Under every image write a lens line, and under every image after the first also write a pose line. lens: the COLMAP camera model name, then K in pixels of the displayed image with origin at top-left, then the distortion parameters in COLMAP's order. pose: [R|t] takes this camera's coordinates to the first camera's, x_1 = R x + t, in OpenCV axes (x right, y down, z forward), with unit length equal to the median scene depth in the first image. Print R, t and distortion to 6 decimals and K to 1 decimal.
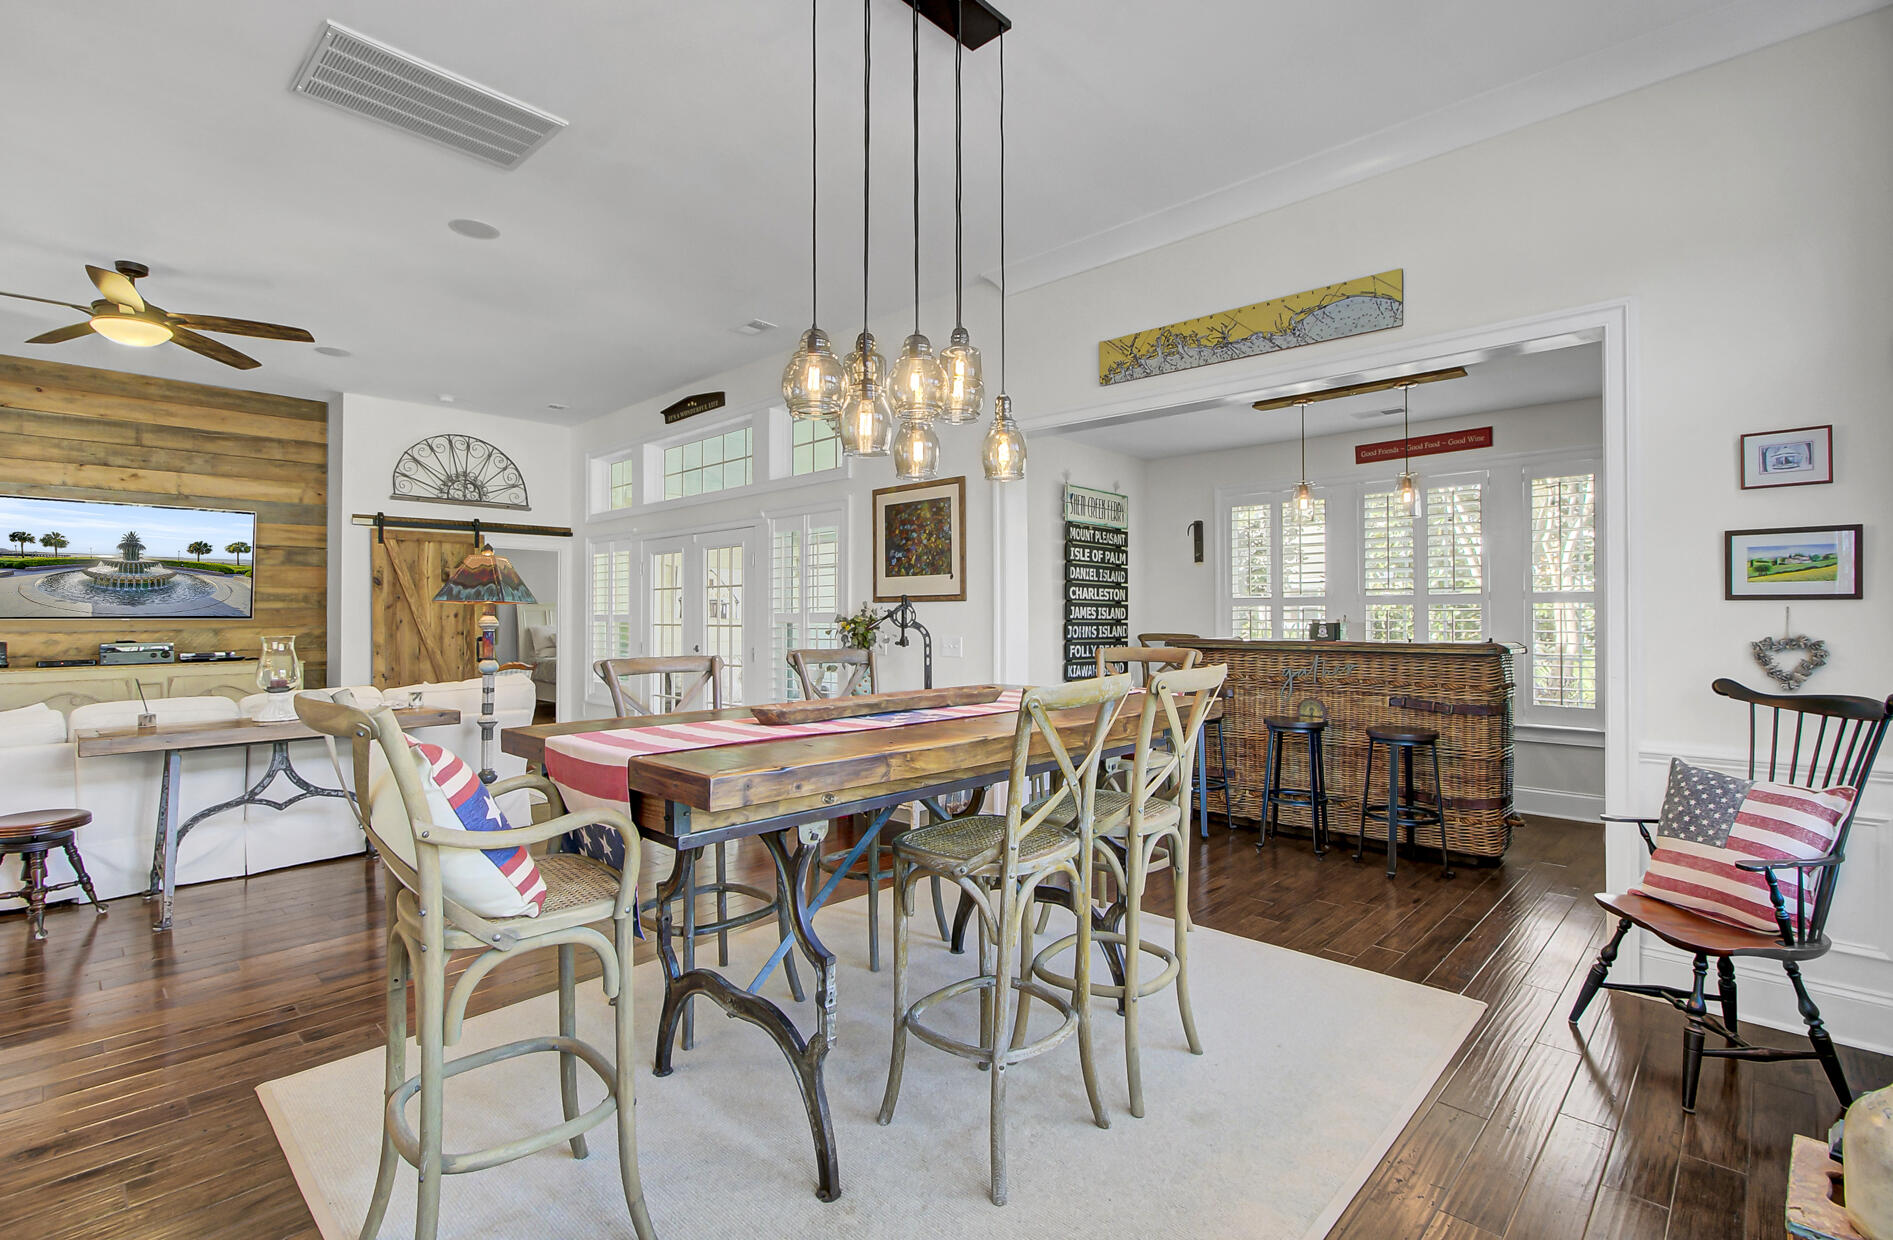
lens RADIAL K [[872.4, 0, 940.7], [0, 872.4, 608.1], [0, 0, 1]] dist [-0.005494, -0.000080]
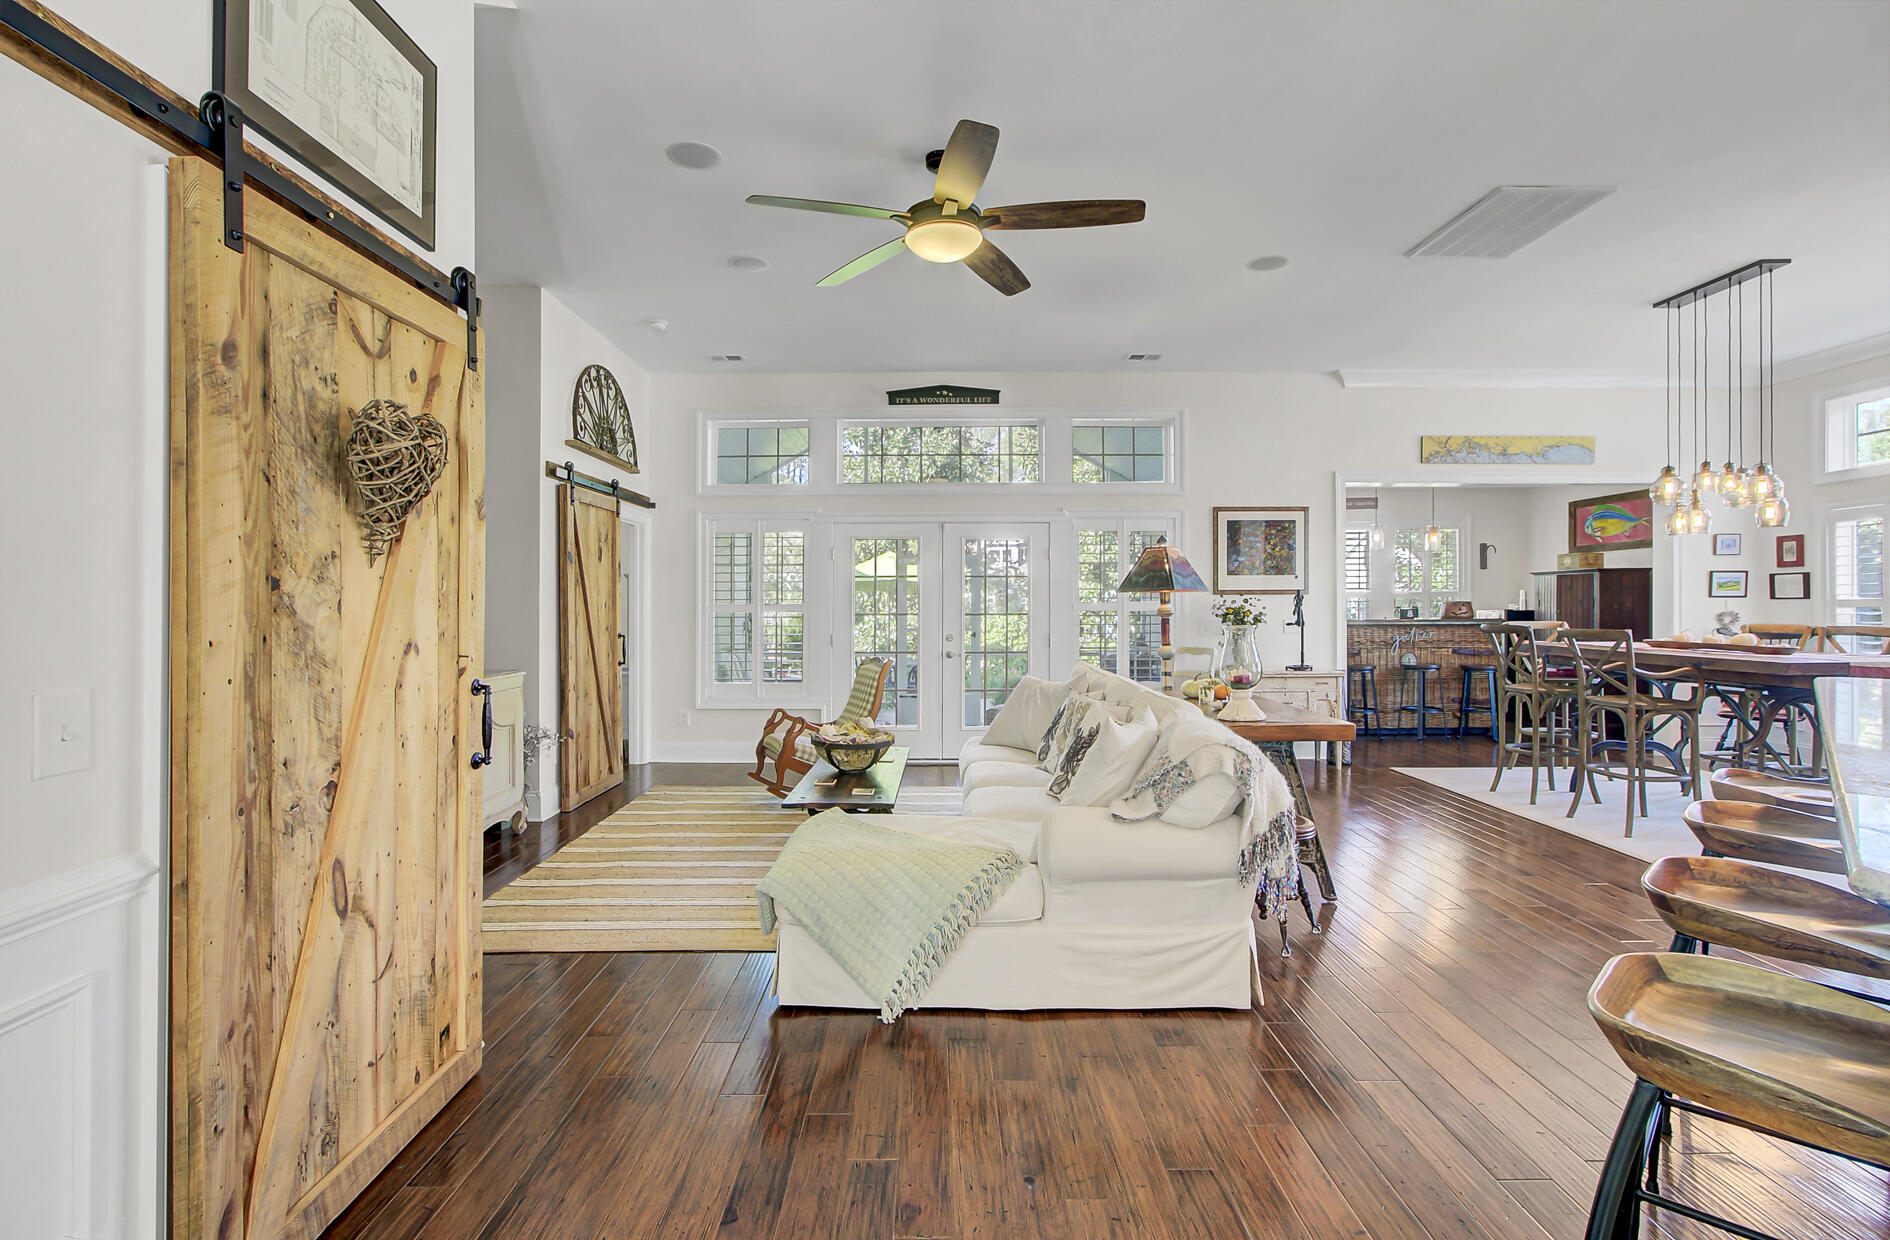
lens RADIAL K [[873.6, 0, 942.7], [0, 873.6, 611.2], [0, 0, 1]] dist [0.002469, 0.000197]
pose [[0.709370, -0.009724, 0.704769, -1.087103], [-0.001553, 0.999881, 0.015359, -0.002045], [-0.704835, -0.011990, 0.709270, 0.324971]]
